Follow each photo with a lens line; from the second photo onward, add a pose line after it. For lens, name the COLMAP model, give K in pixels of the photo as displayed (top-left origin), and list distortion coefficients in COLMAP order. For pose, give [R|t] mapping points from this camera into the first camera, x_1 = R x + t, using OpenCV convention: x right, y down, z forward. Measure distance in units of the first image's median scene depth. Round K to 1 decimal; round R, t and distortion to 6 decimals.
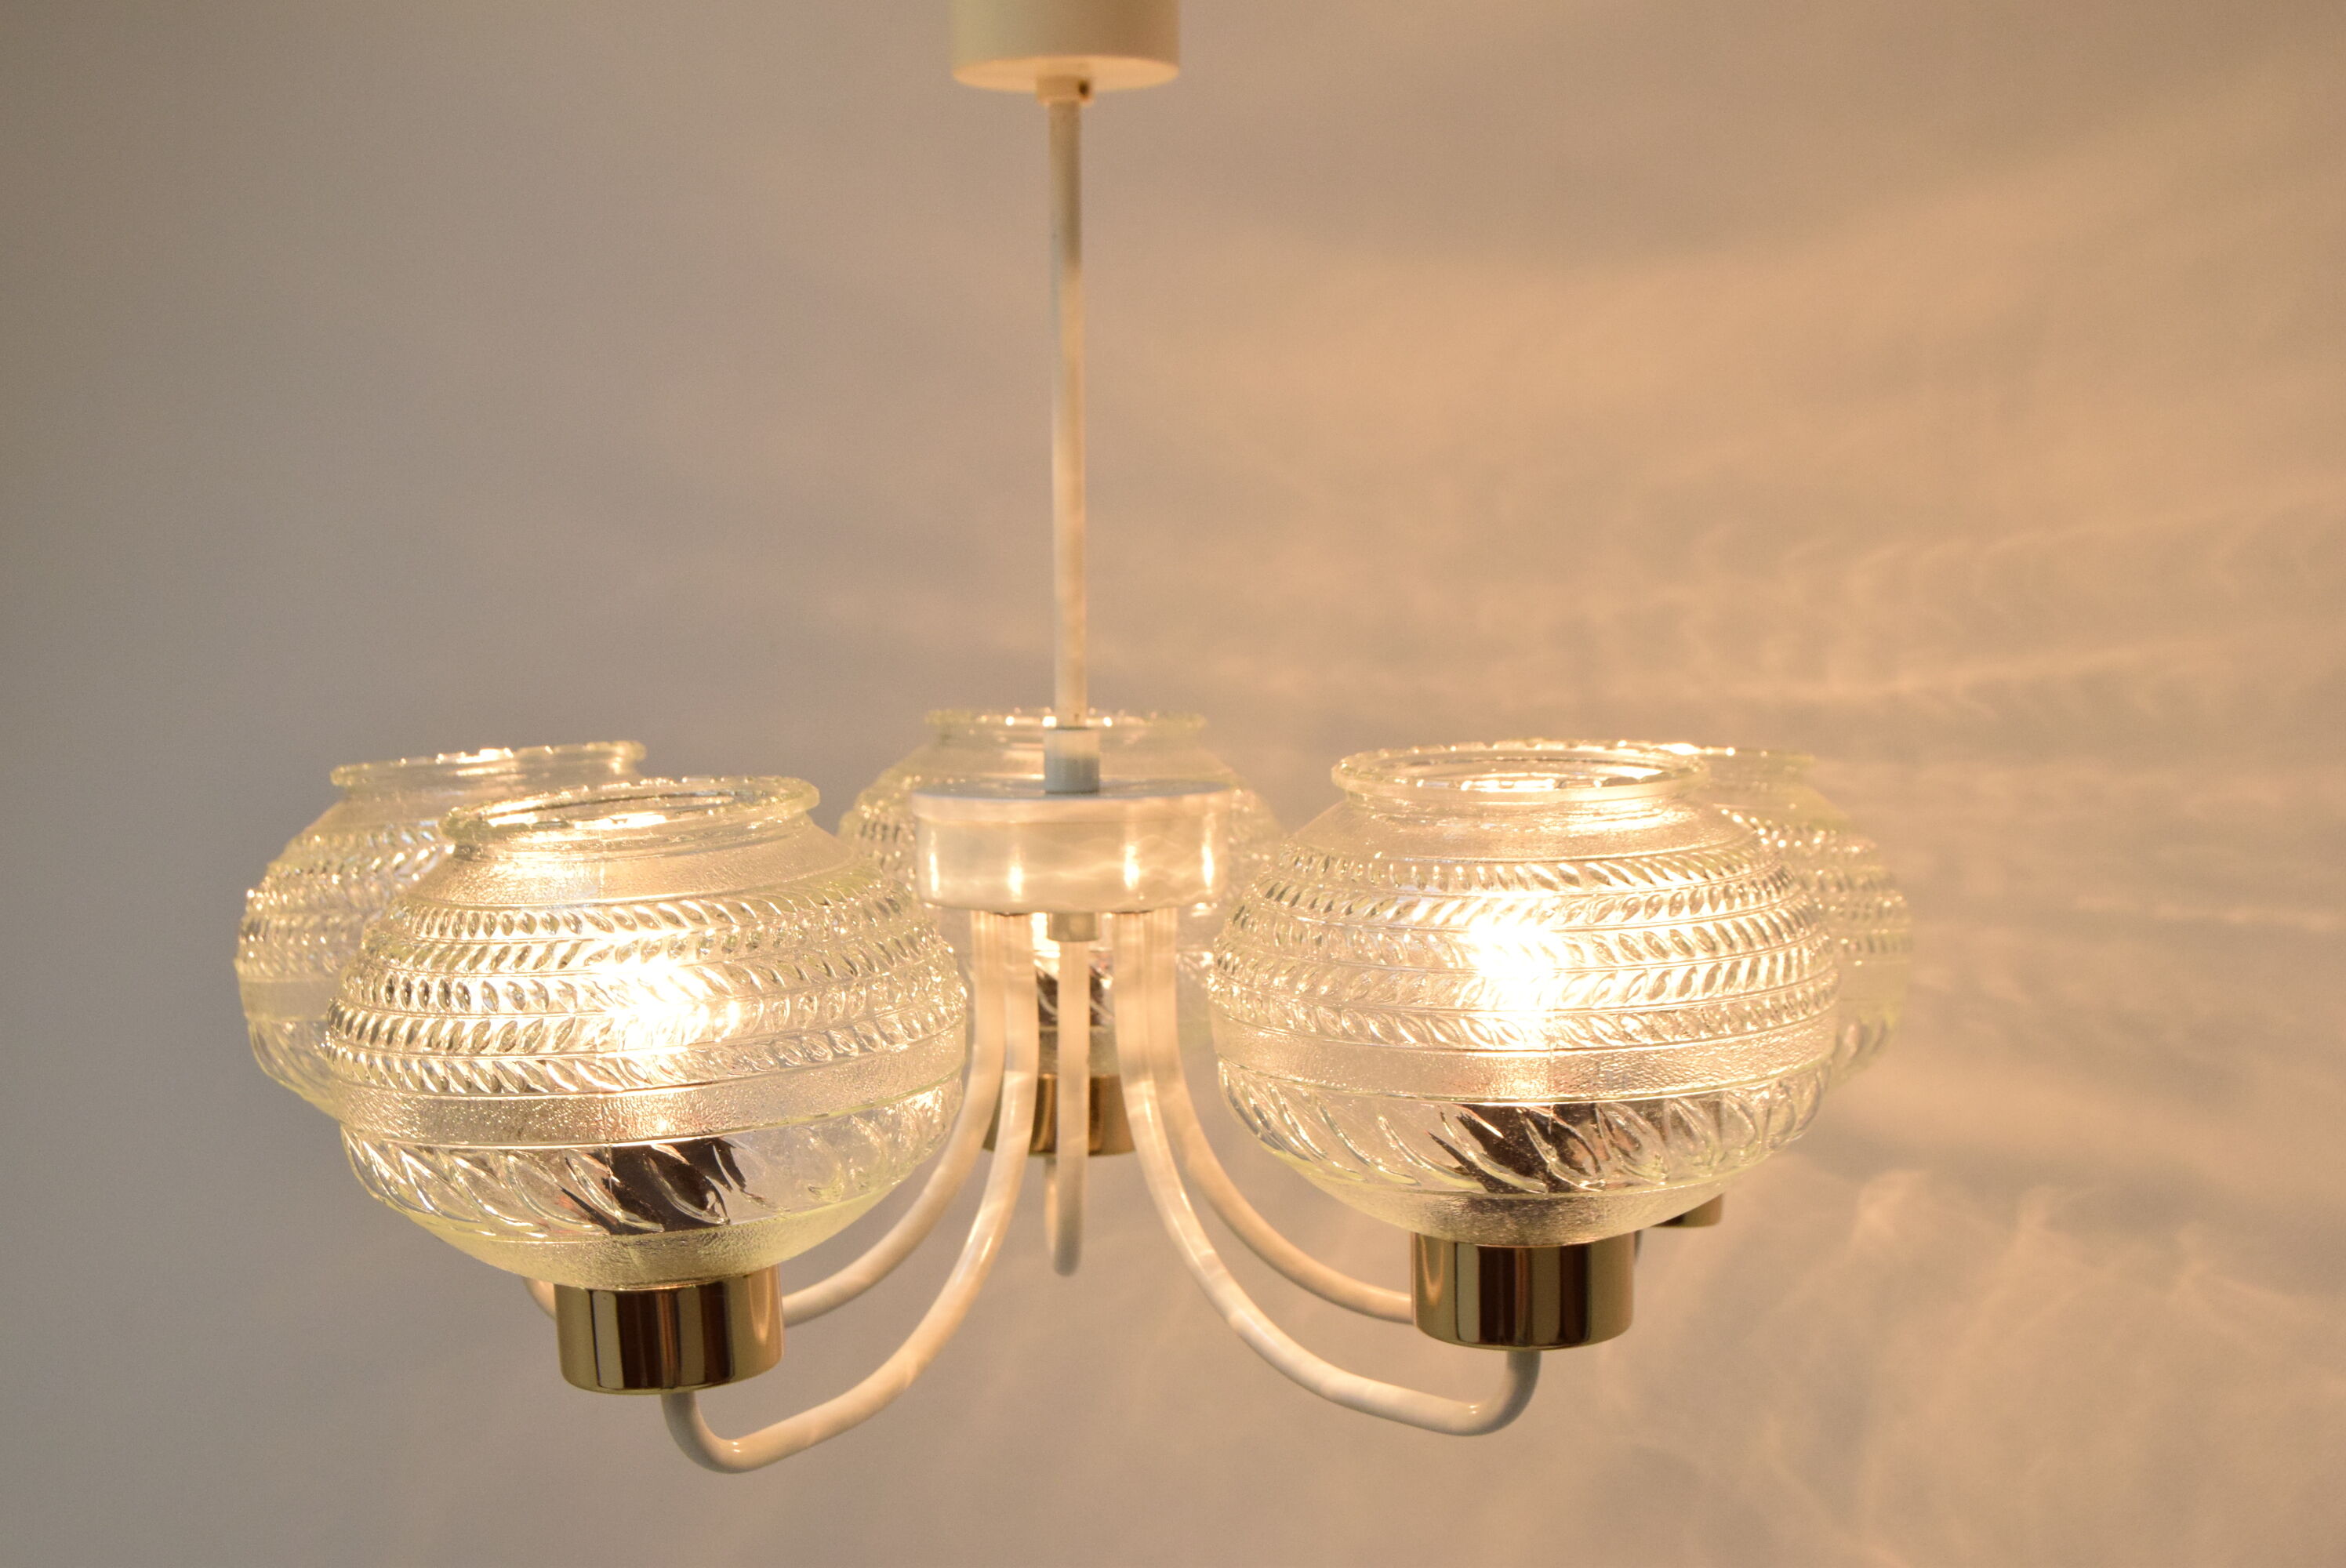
lens RADIAL K [[3977.2, 0, 1173.0], [0, 3977.2, 784.0], [0, 0, 1]] dist [-0.006428, -0.048929]
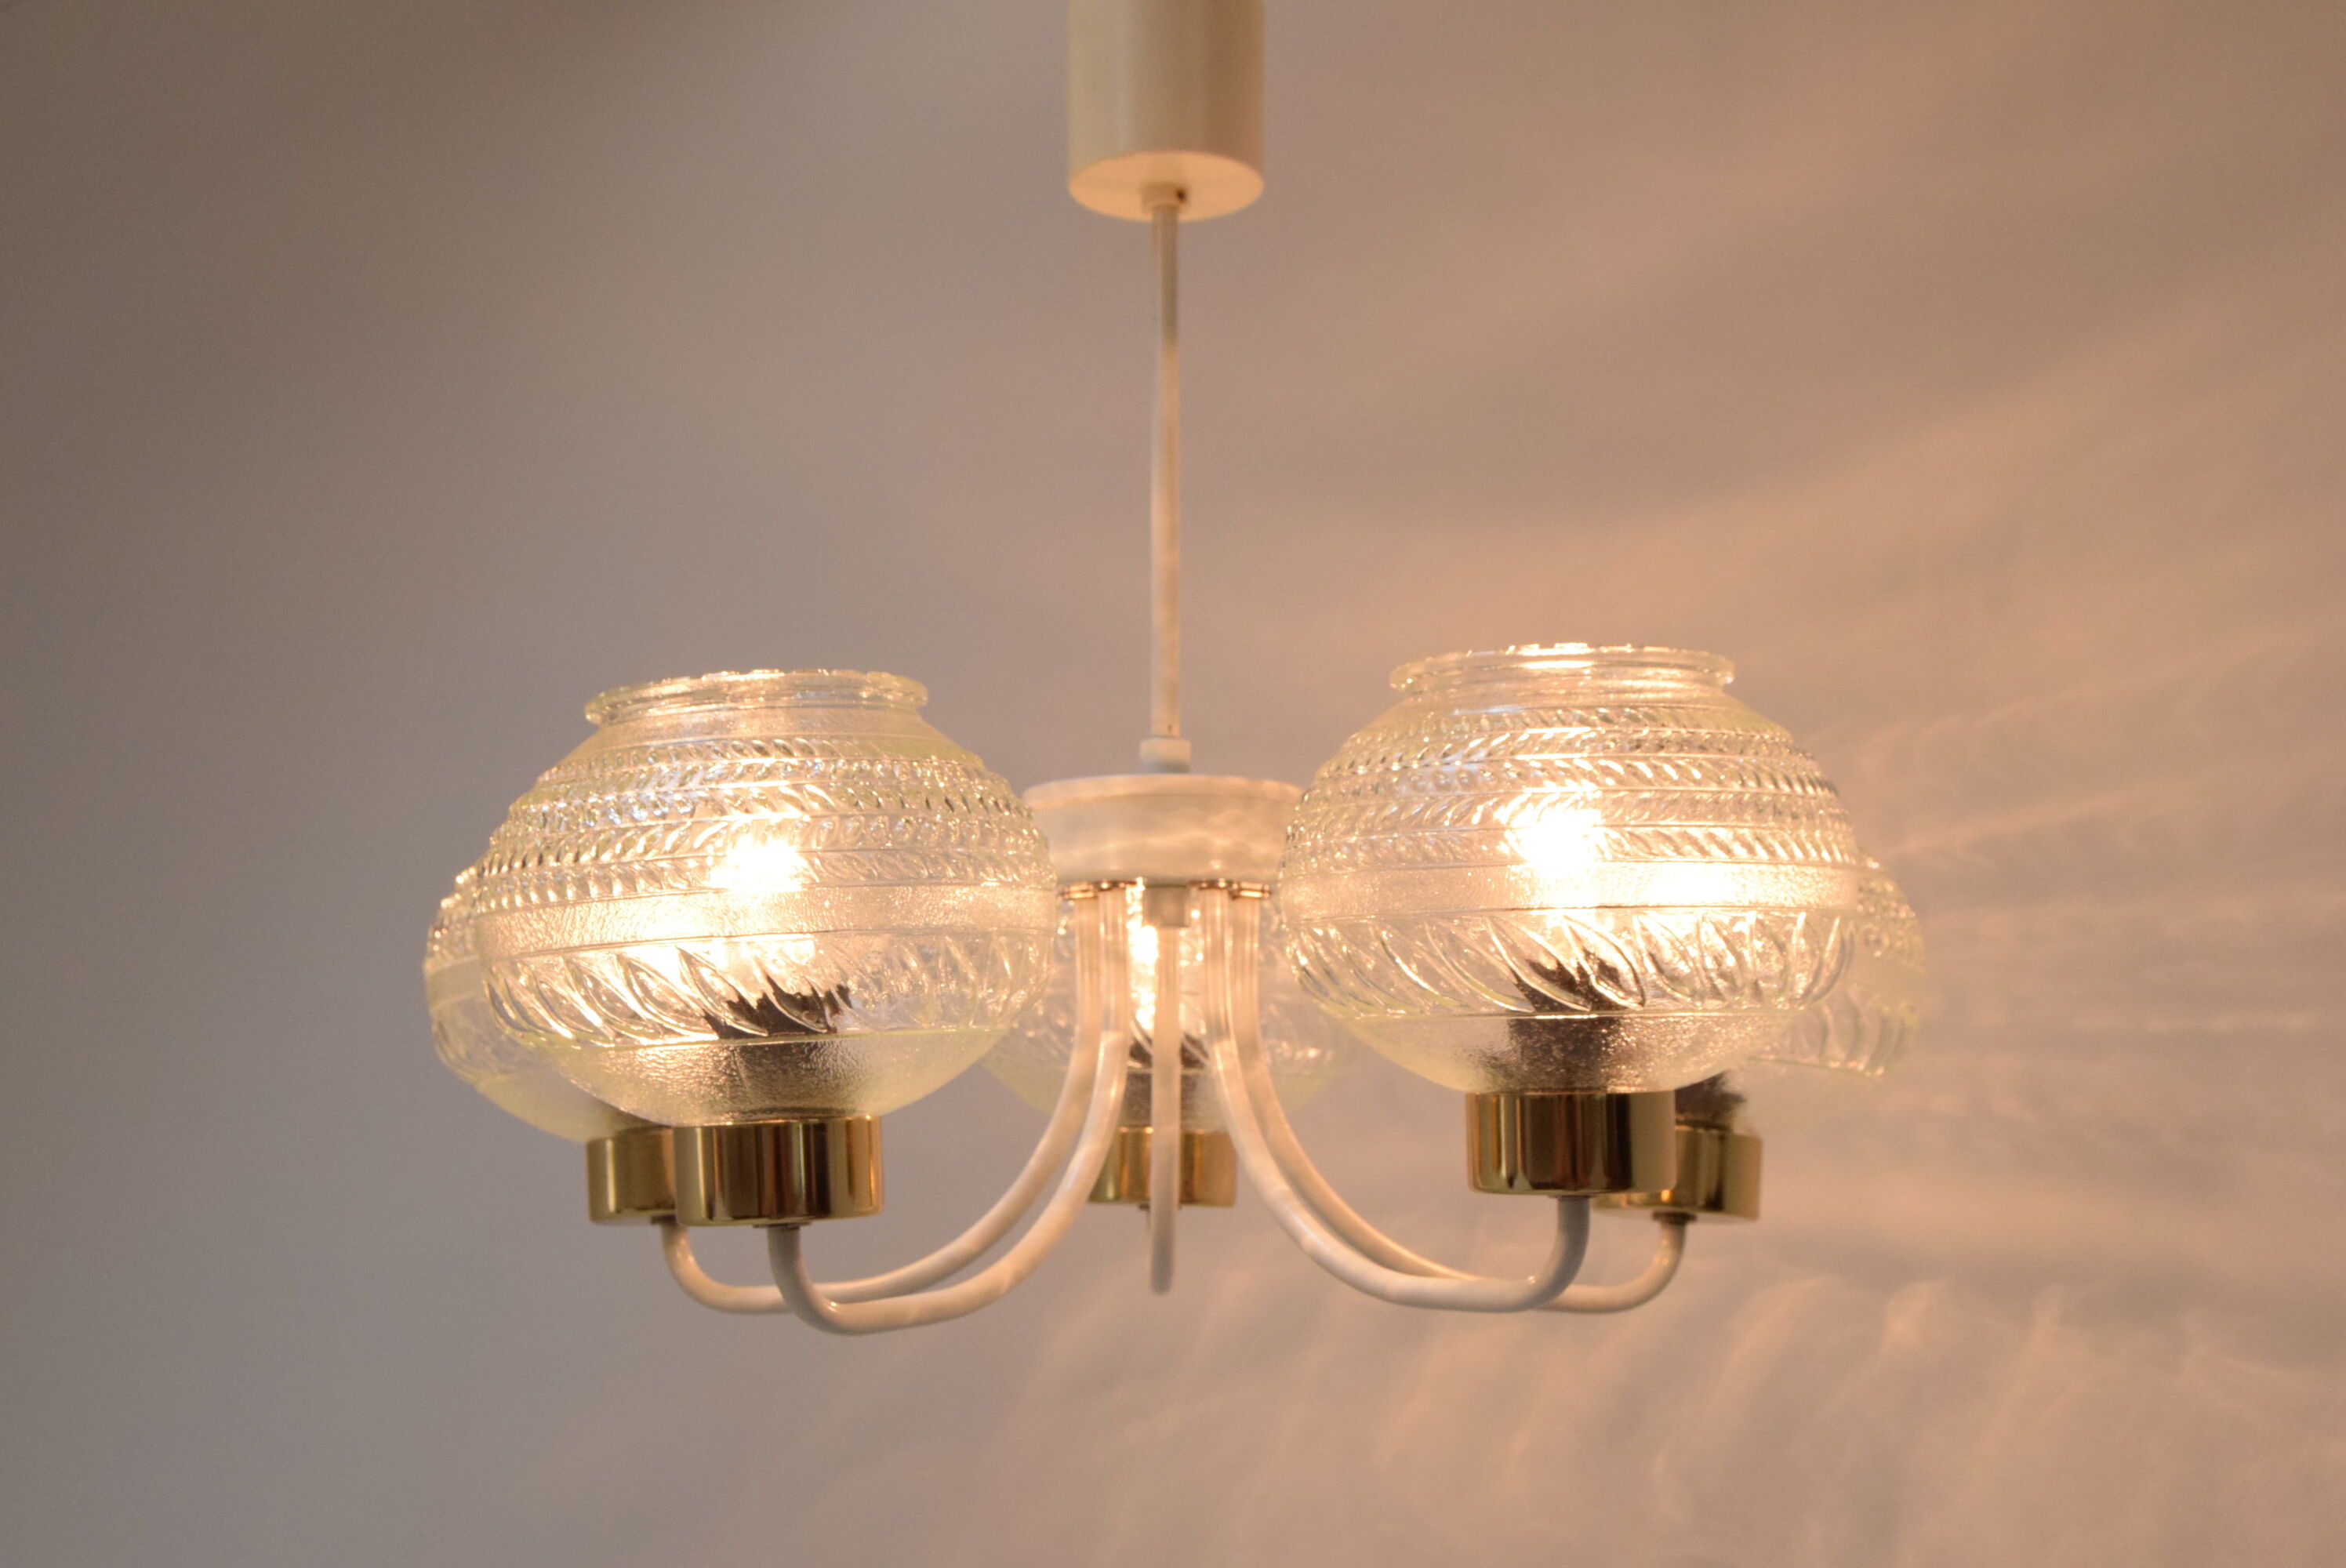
lens RADIAL K [[3181.2, 0, 1173.0], [0, 3181.2, 784.0], [0, 0, 1]] dist [-0.003487, 0.014913]
pose [[0.999035, 0.001386, -0.043897, 0.014117], [-0.010229, 0.979359, -0.201868, 0.158040], [0.042711, 0.202122, 0.978428, 0.106178]]
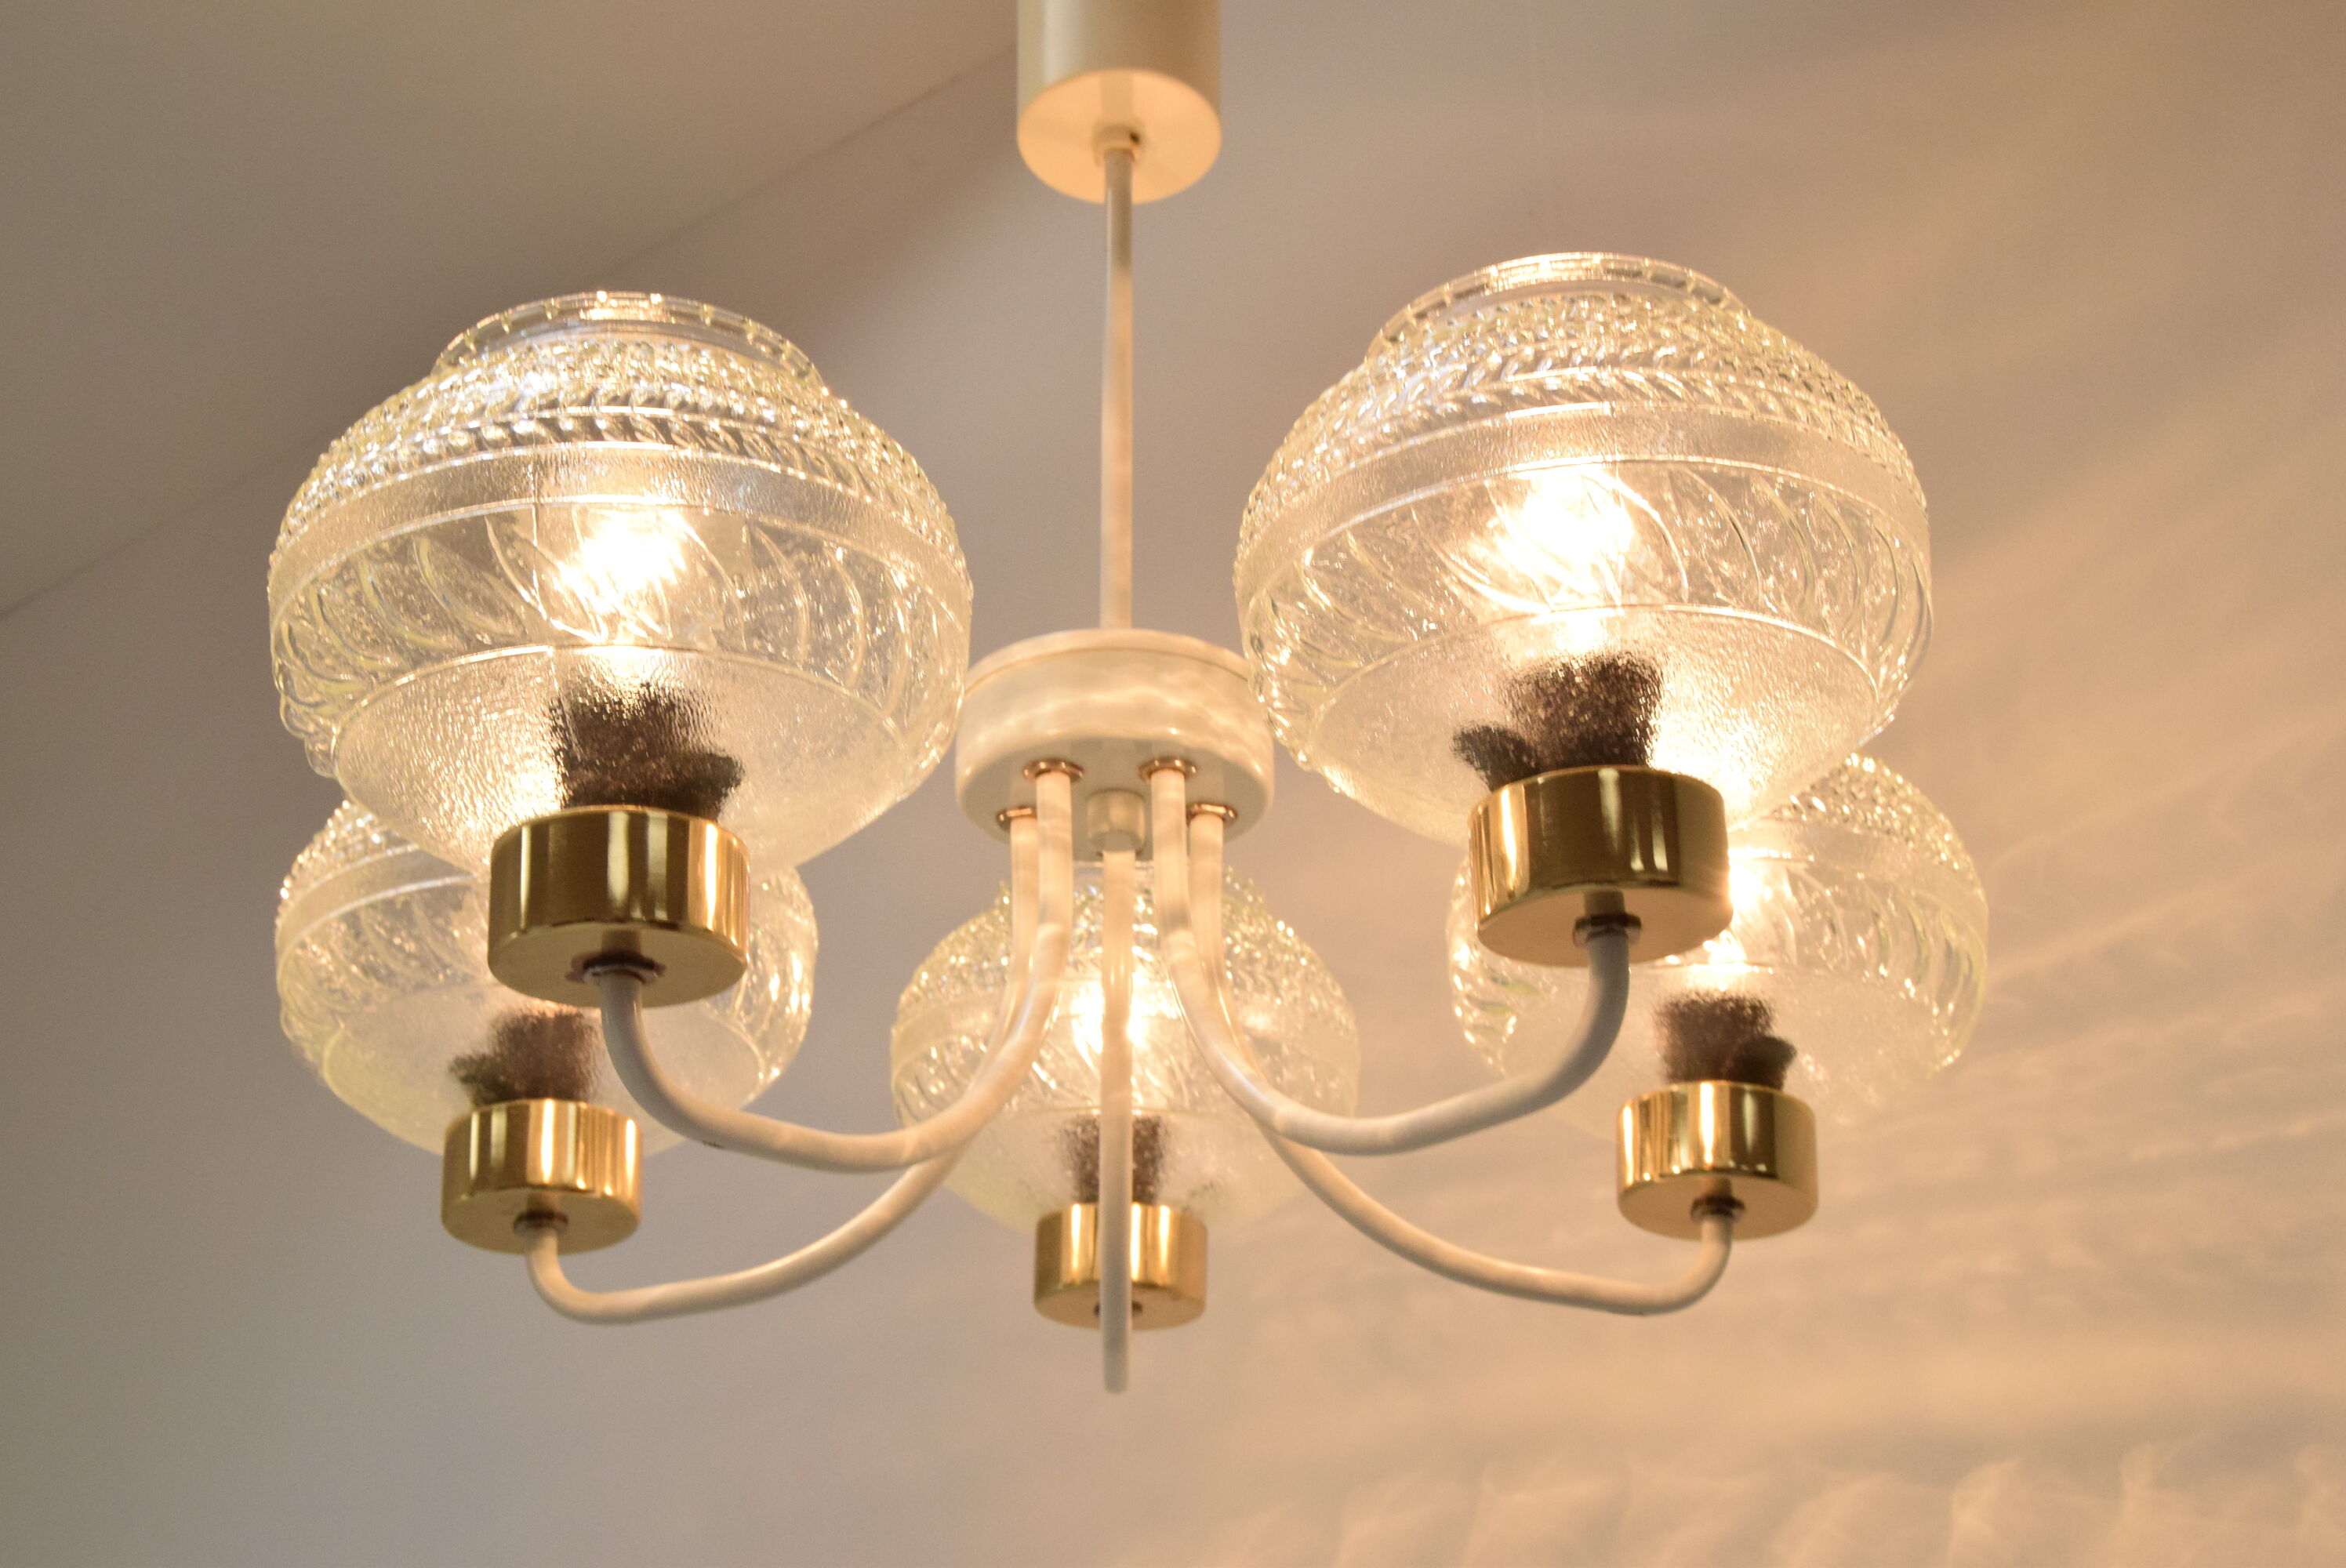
lens RADIAL K [[2727.7, 0, 1173.0], [0, 2727.7, 784.0], [0, 0, 1]] dist [-0.059678, 0.030619]
pose [[0.998799, -0.016922, -0.045985, 0.017488], [-0.007945, 0.870124, -0.492769, 0.311290], [0.048351, 0.492542, 0.868944, 0.367485]]
